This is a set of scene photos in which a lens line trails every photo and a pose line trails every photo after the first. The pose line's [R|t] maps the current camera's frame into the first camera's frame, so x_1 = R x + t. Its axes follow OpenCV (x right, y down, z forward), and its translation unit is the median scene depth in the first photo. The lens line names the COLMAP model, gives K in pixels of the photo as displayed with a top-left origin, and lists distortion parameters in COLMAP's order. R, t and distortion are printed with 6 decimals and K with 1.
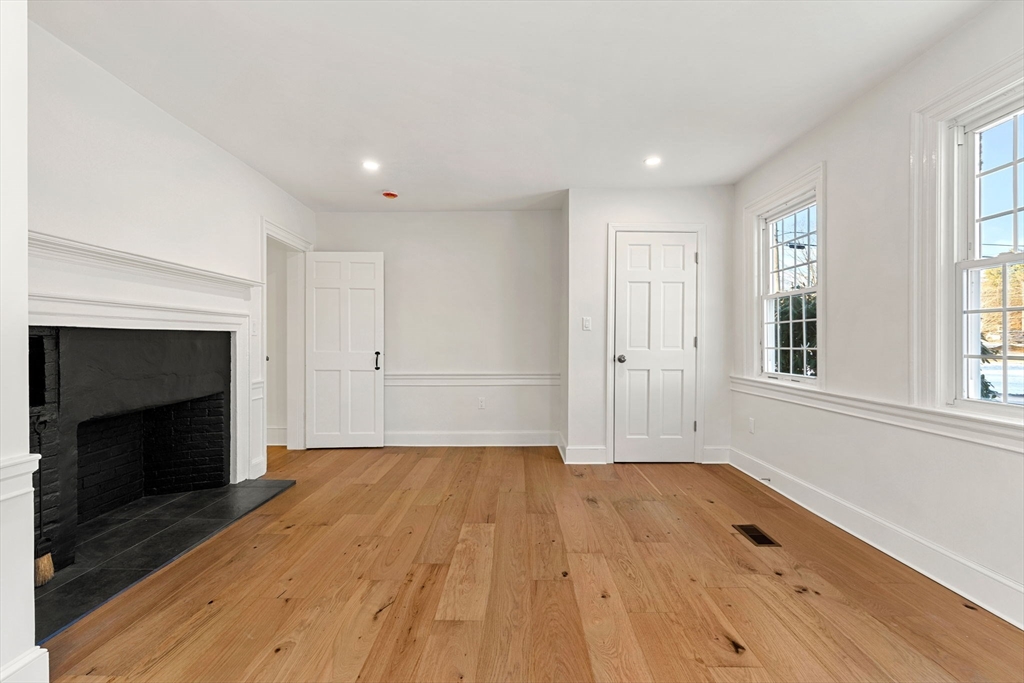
lens RADIAL K [[456.2, 0, 510.8], [0, 456.2, 340.5], [0, 0, 1]] dist [-0.002721, 0.000324]
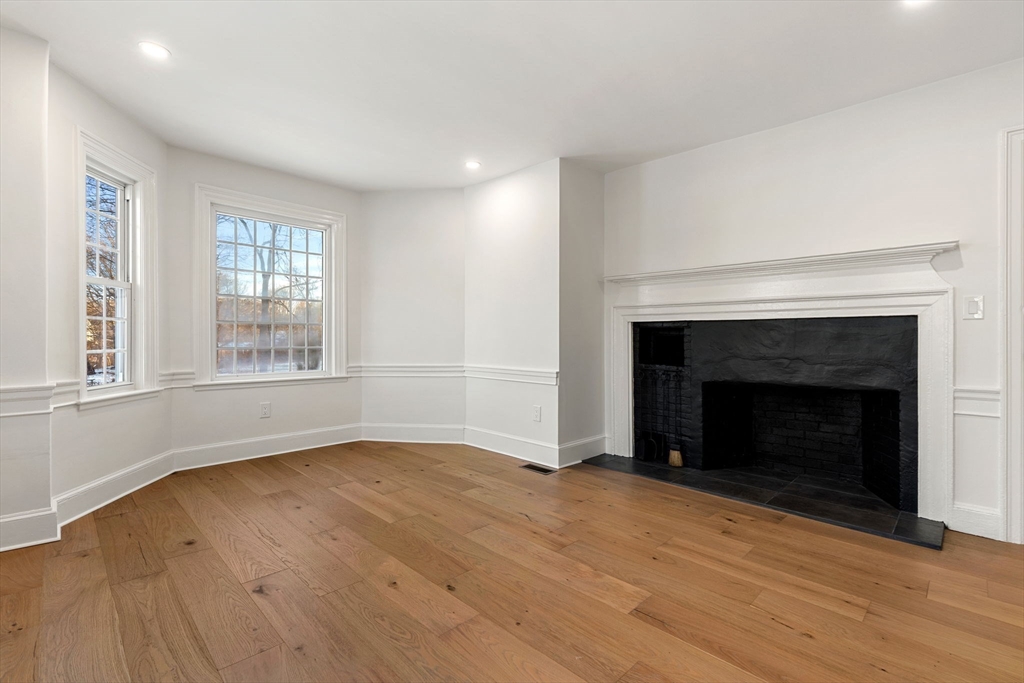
lens RADIAL K [[456.2, 0, 510.8], [0, 456.2, 340.5], [0, 0, 1]] dist [-0.002721, 0.000324]
pose [[-0.691197, -0.001035, -0.722665, 0.593706], [-0.006099, 0.999972, 0.004401, 0.033728], [0.722640, 0.007449, -0.691184, 1.495222]]
